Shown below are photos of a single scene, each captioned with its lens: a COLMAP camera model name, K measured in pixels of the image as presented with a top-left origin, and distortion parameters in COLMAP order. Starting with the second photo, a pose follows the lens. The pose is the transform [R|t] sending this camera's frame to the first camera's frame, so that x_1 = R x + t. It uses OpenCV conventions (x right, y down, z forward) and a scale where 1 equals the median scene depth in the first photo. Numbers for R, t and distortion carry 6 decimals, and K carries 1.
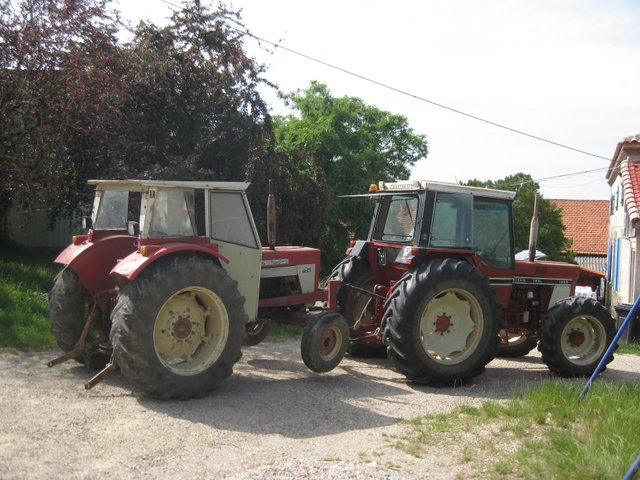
lens RADIAL K [[681.1, 0, 320.0], [0, 681.1, 240.0], [0, 0, 1]] dist [-0.181431, 0.178965]
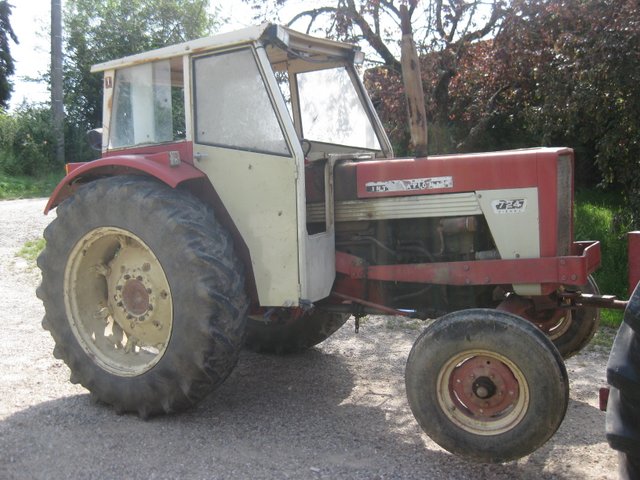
lens RADIAL K [[681.1, 0, 320.0], [0, 681.1, 240.0], [0, 0, 1]] dist [-0.181431, 0.178965]
pose [[0.313457, 0.049559, -0.948308, 0.337092], [0.031602, 0.997540, 0.062578, 0.038891], [0.949076, -0.049584, 0.311120, 0.794601]]
